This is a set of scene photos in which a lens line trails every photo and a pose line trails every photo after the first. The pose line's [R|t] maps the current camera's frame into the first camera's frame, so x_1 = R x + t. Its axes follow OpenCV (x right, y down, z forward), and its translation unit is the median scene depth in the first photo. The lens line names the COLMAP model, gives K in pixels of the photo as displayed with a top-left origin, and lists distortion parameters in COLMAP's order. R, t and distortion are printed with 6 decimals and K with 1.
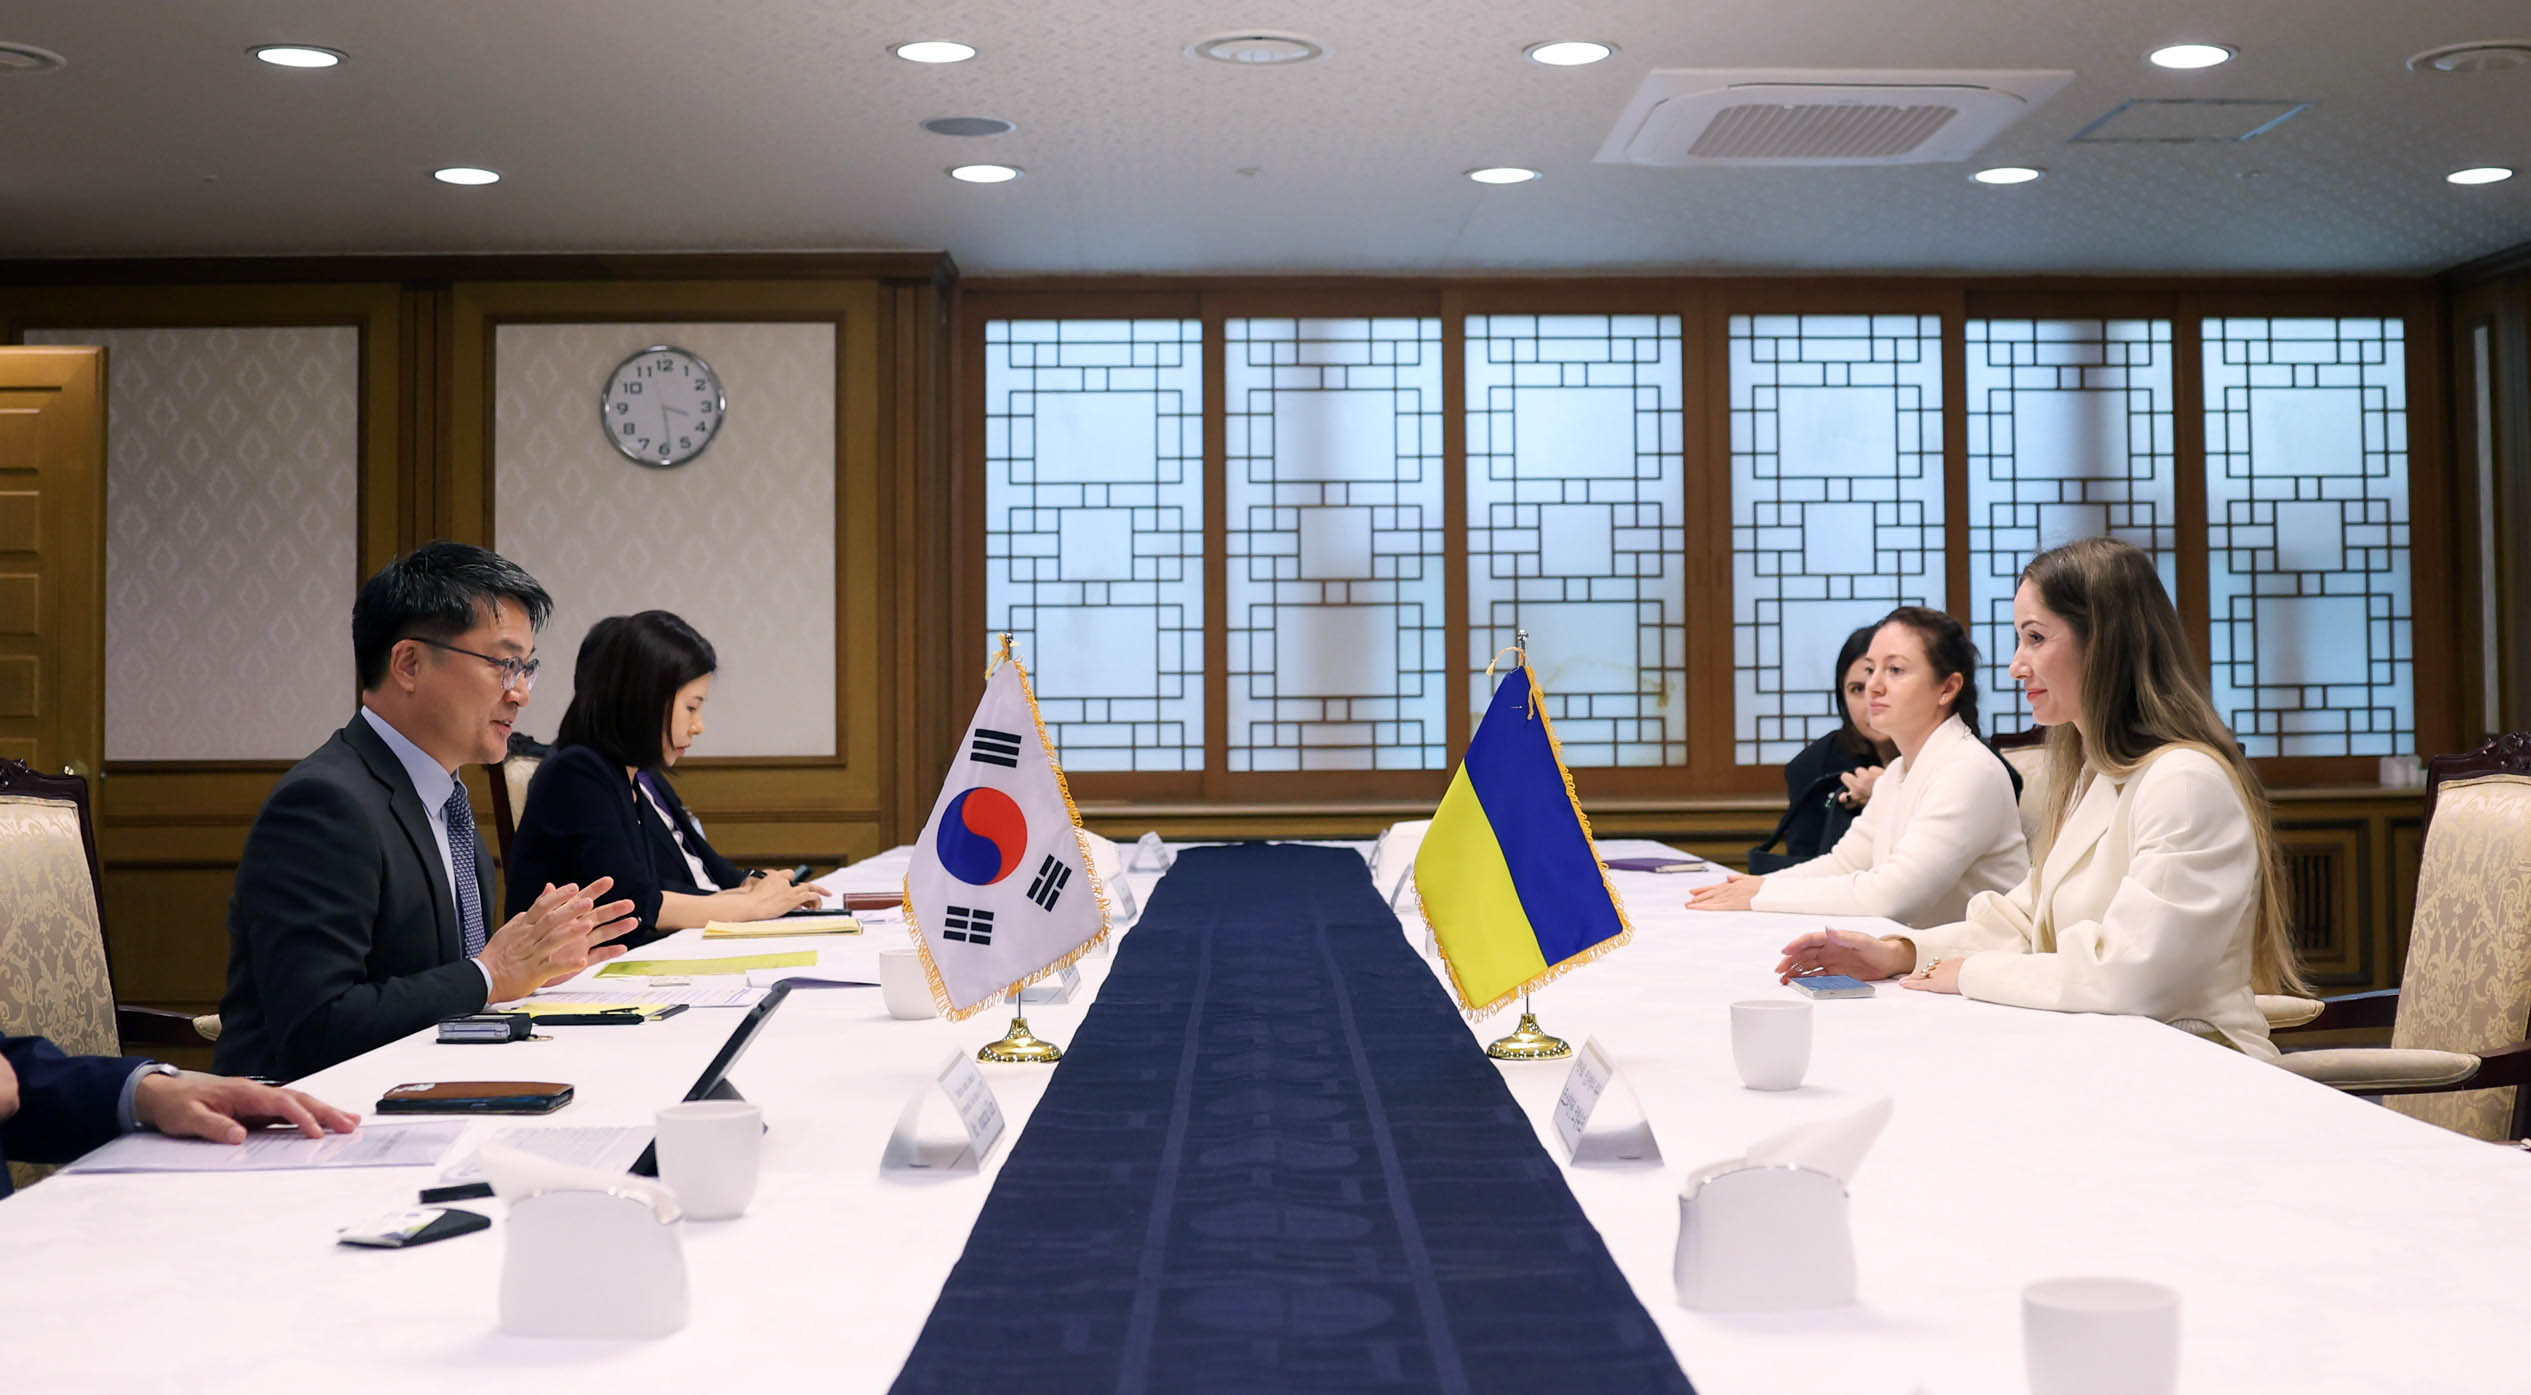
lens RADIAL K [[2758.4, 0, 1266.8], [0, 2758.4, 709.3], [0, 0, 1]] dist [-0.028449, 0.000000]
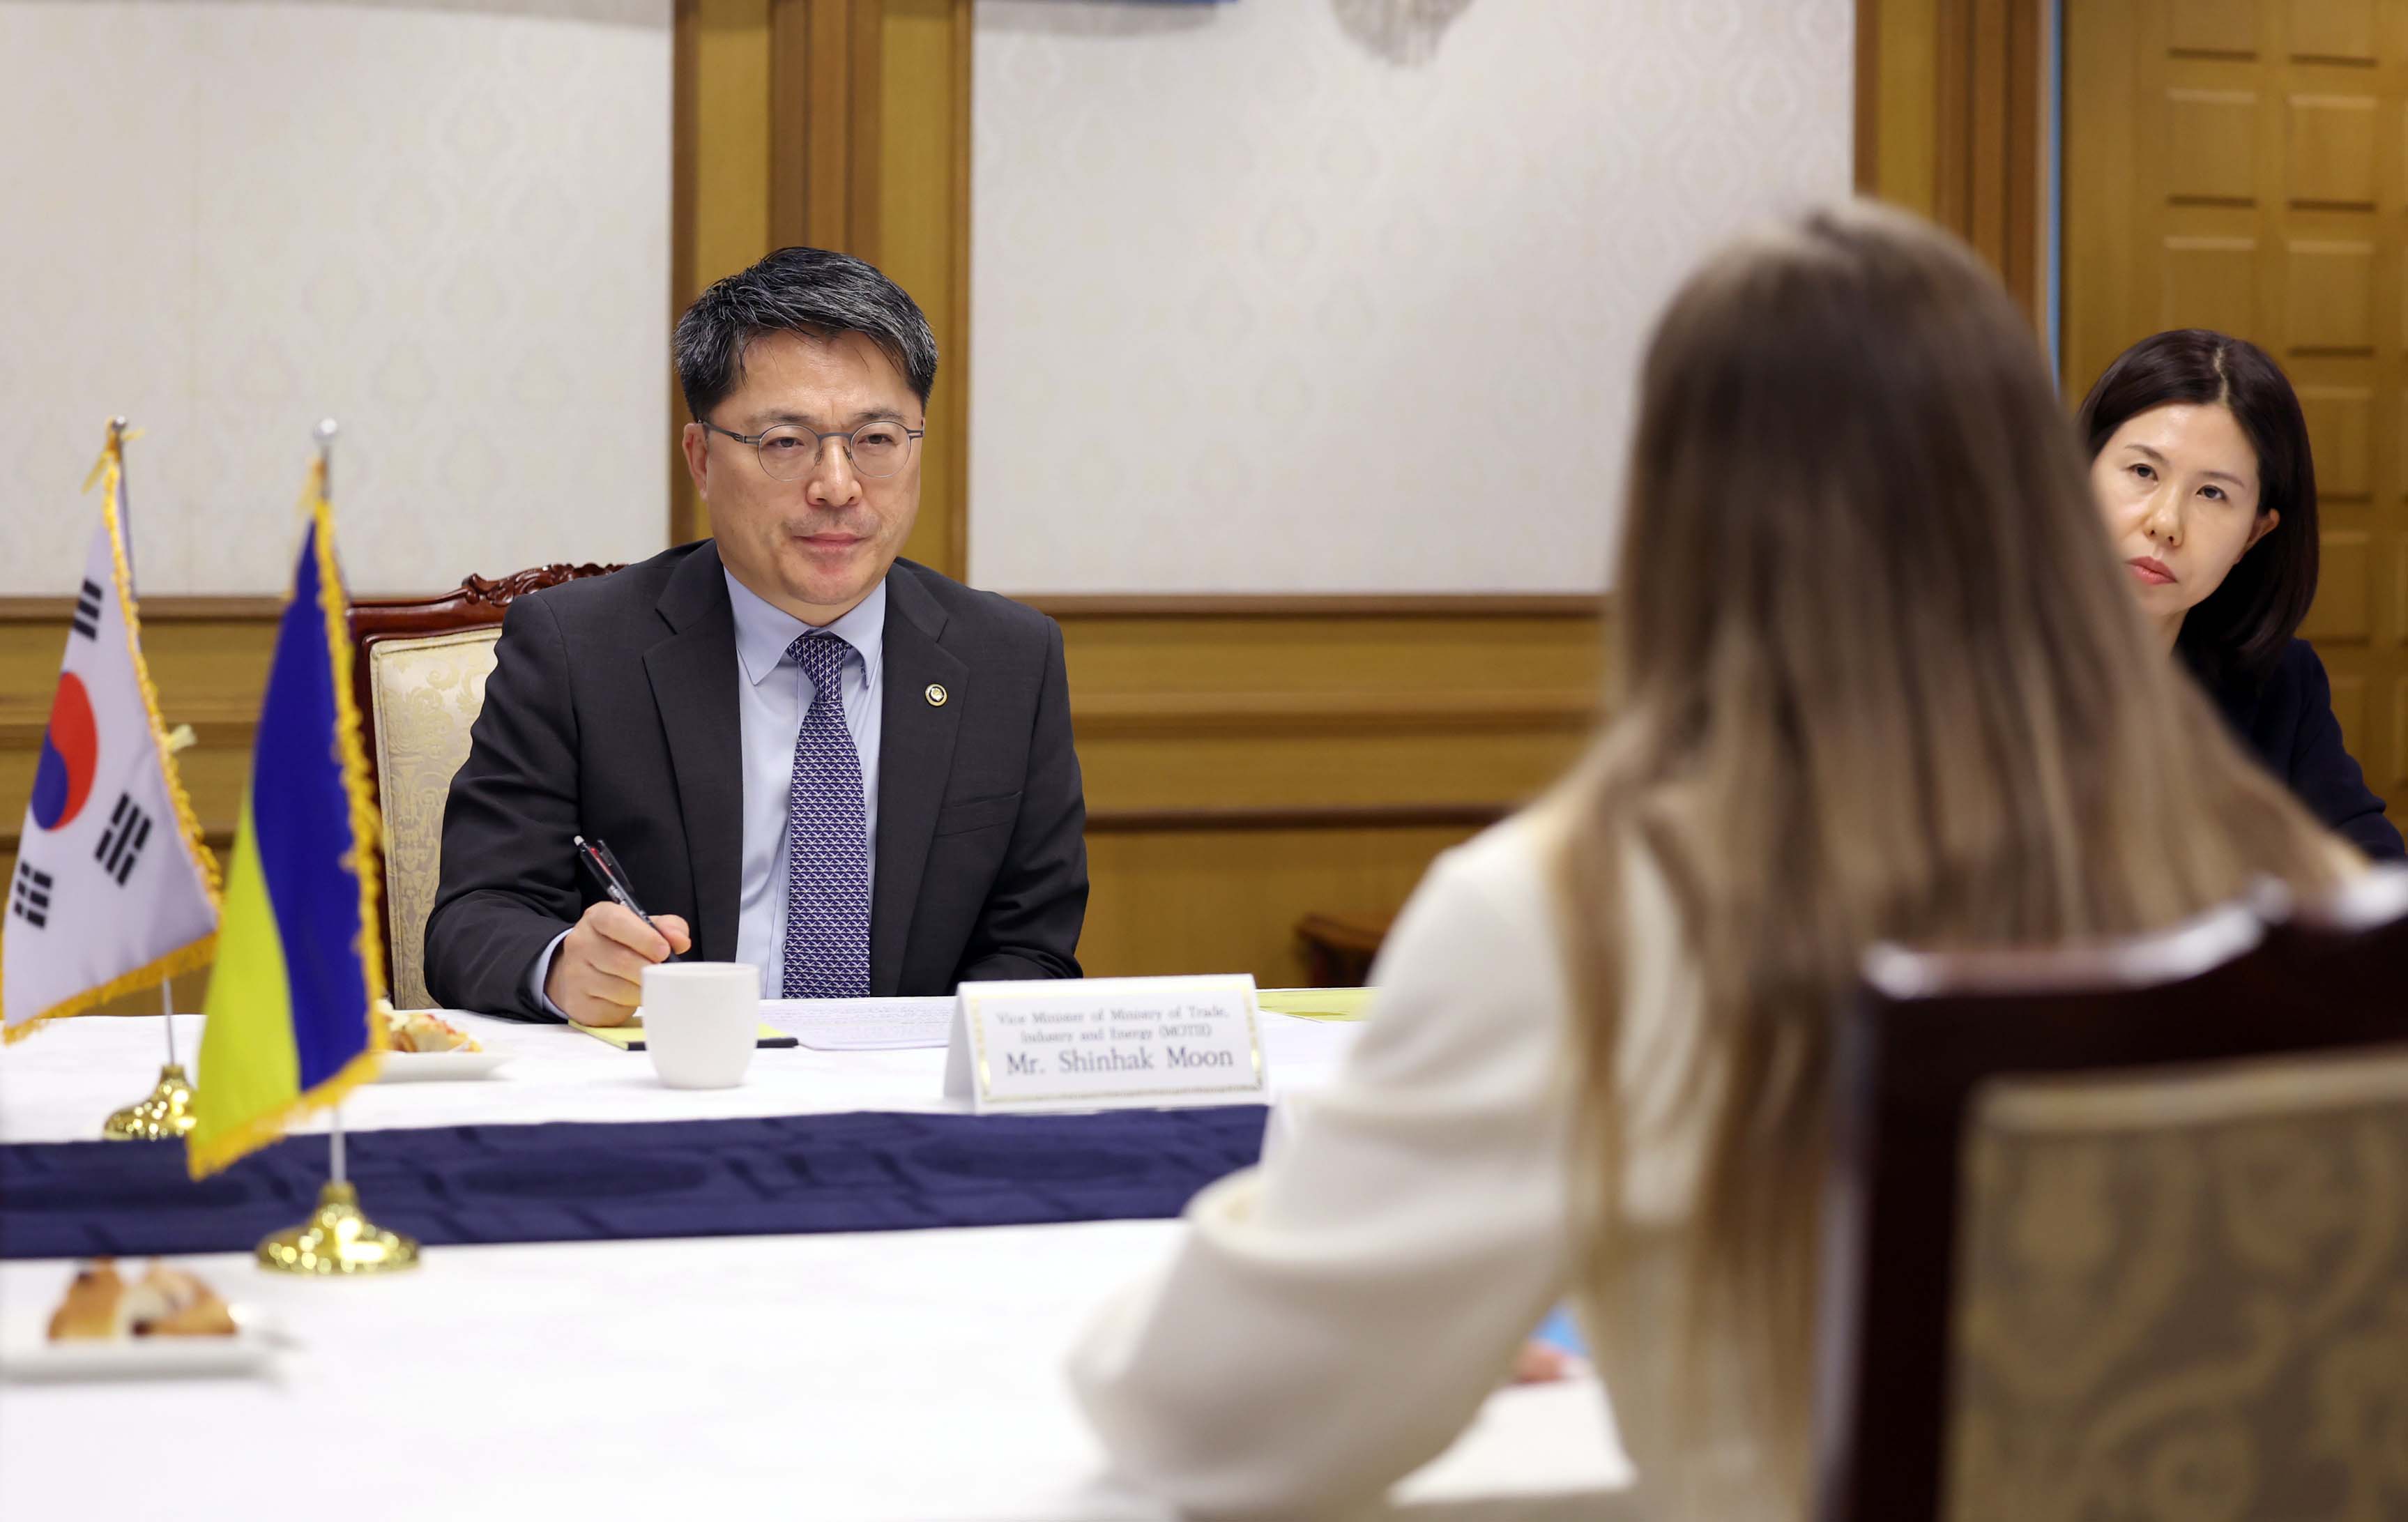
lens RADIAL K [[5765.7, 0, 1204.2], [0, 5765.7, 762.9], [0, 0, 1]] dist [-0.033257, 0.000000]
pose [[0.334040, 0.080731, -0.939095, 0.480665], [-0.017402, 0.996684, 0.079491, -0.023055], [0.942398, -0.010211, 0.334337, 0.335444]]
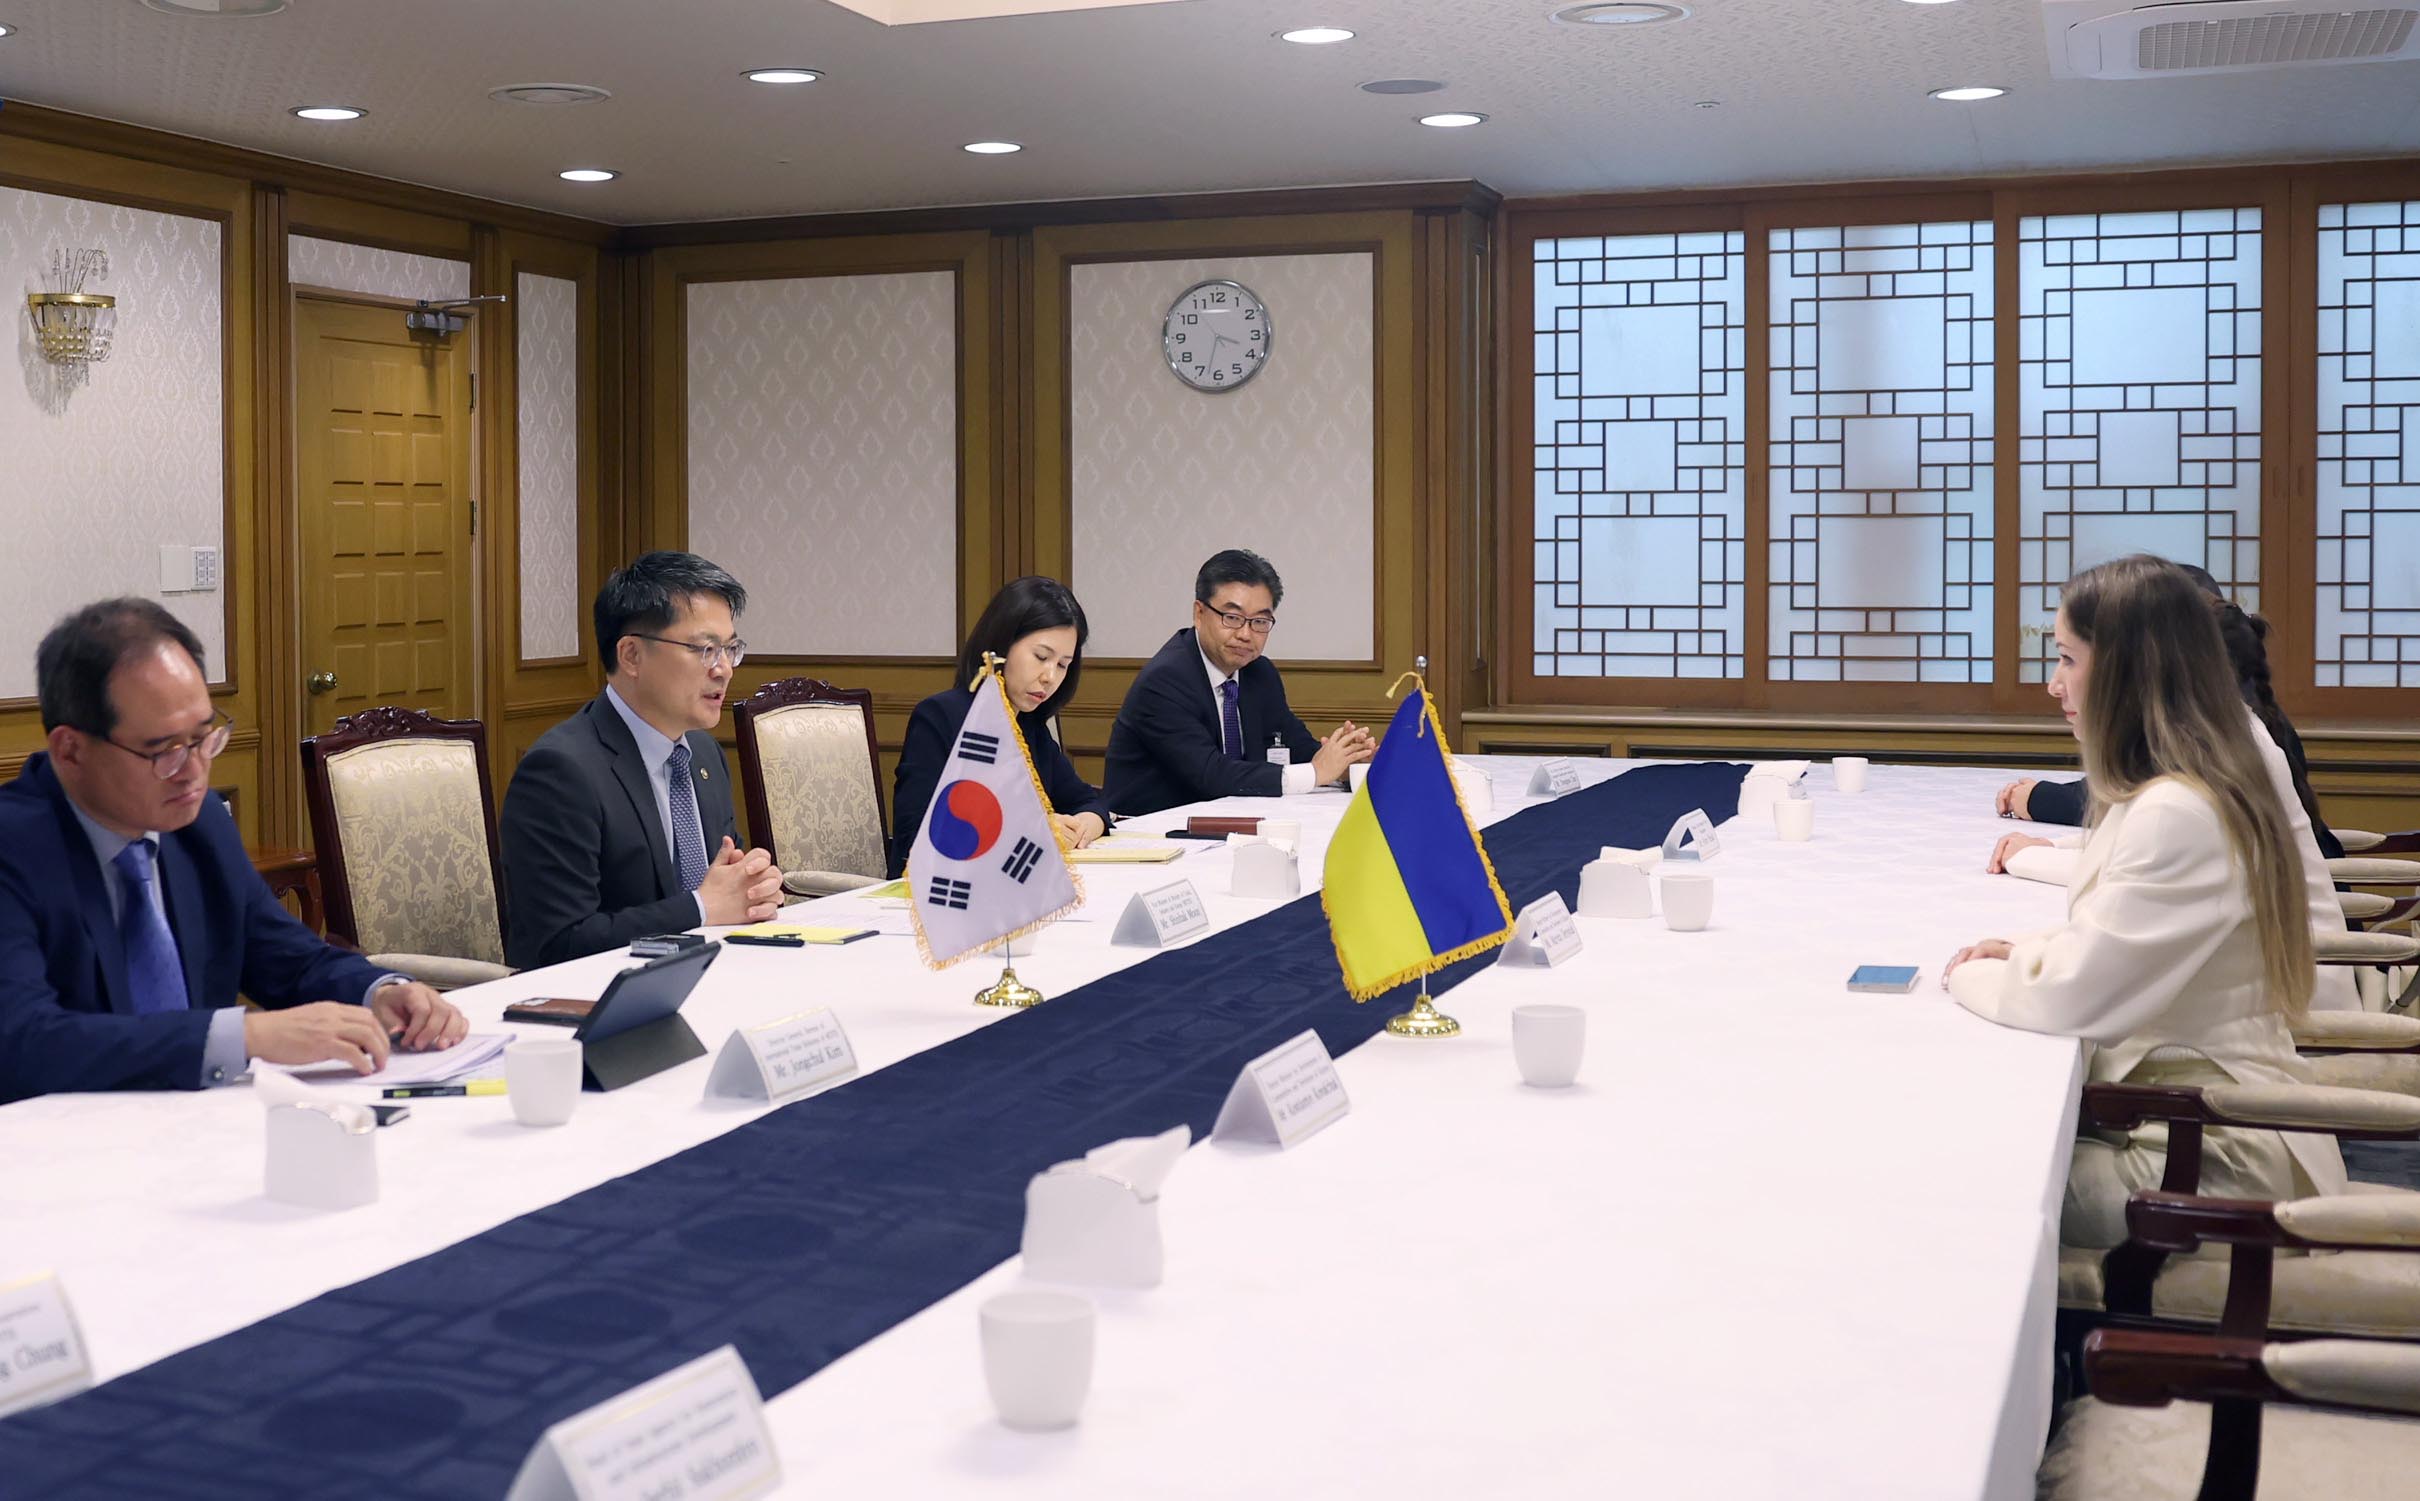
lens RADIAL K [[2879.8, 0, 1208.9], [0, 2879.8, 739.9], [0, 0, 1]] dist [0.009338, 0.000000]
pose [[0.926880, 0.033939, -0.373821, 0.194082], [-0.005646, 0.997052, 0.076522, -0.035974], [0.375316, -0.068816, 0.924339, -0.054612]]
